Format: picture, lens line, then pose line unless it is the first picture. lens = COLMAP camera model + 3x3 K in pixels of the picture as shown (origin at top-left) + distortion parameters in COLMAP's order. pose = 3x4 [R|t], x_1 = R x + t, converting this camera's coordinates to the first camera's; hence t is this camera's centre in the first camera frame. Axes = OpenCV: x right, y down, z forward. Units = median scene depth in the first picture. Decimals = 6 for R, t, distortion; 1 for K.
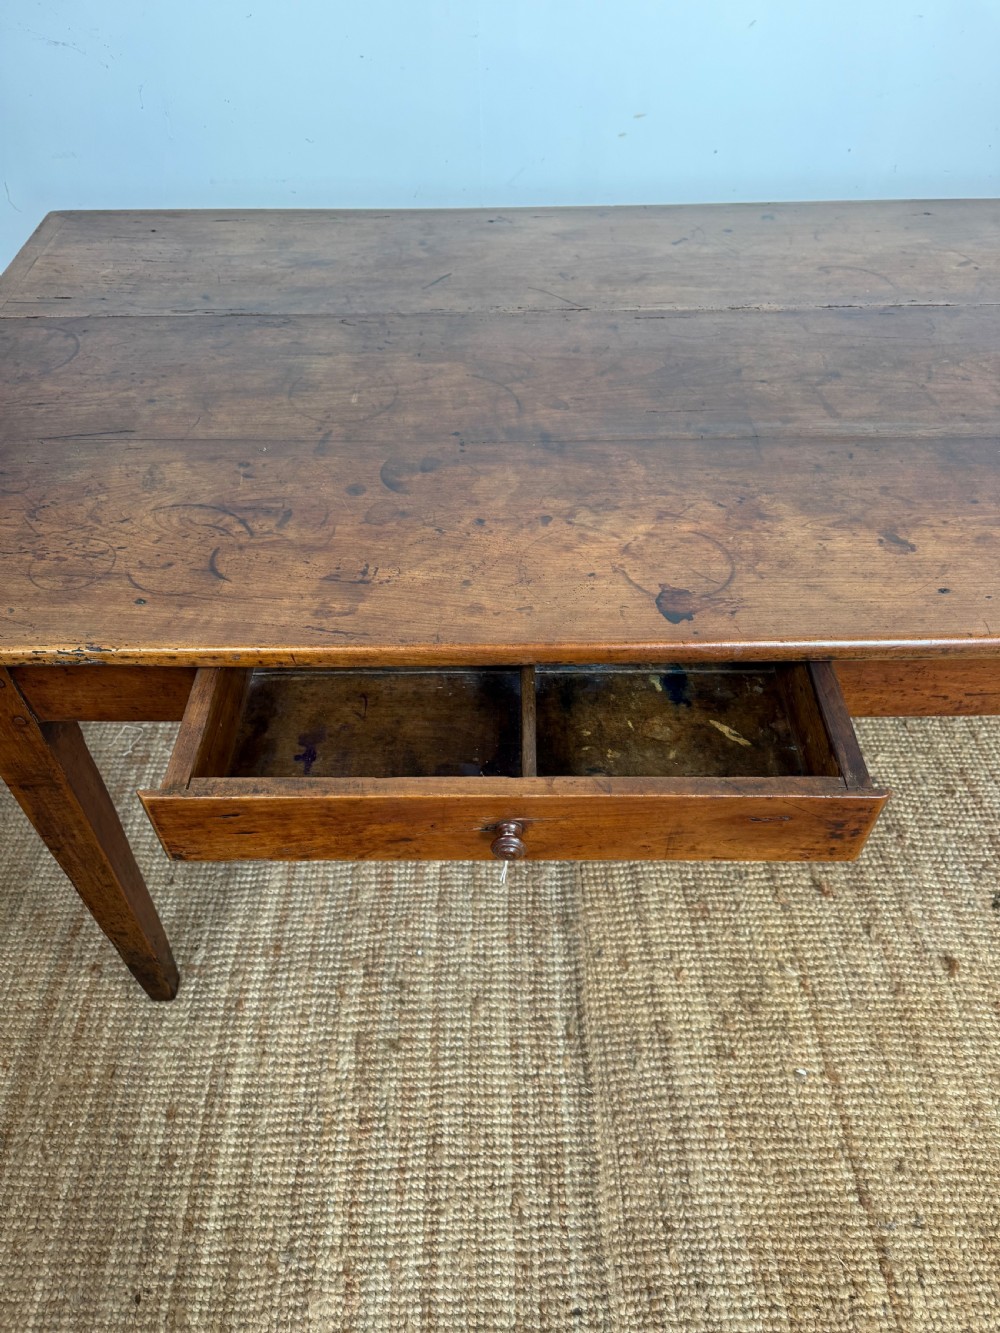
lens RADIAL K [[965.2, 0, 506.0], [0, 965.2, 678.8], [0, 0, 1]] dist [0.021788, -0.028718]
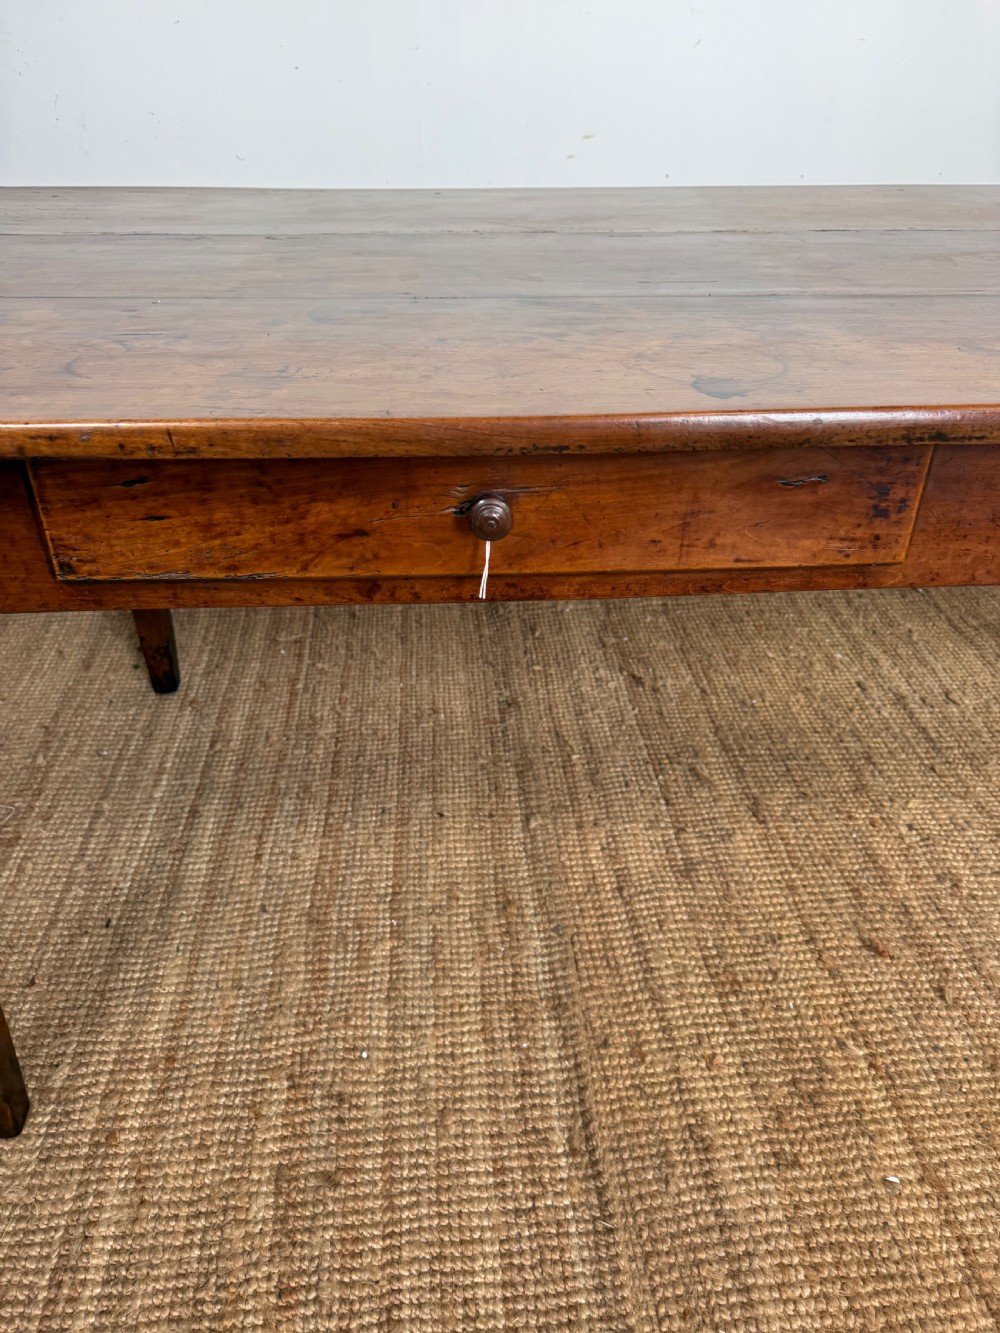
lens RADIAL K [[965.2, 0, 514.2], [0, 965.2, 678.3], [0, 0, 1]] dist [0.021788, -0.028718]
pose [[0.997137, -0.026591, 0.070790, -0.022109], [0.041542, 0.974845, -0.218977, 0.188195], [-0.063187, 0.221291, 0.973159, 0.226234]]
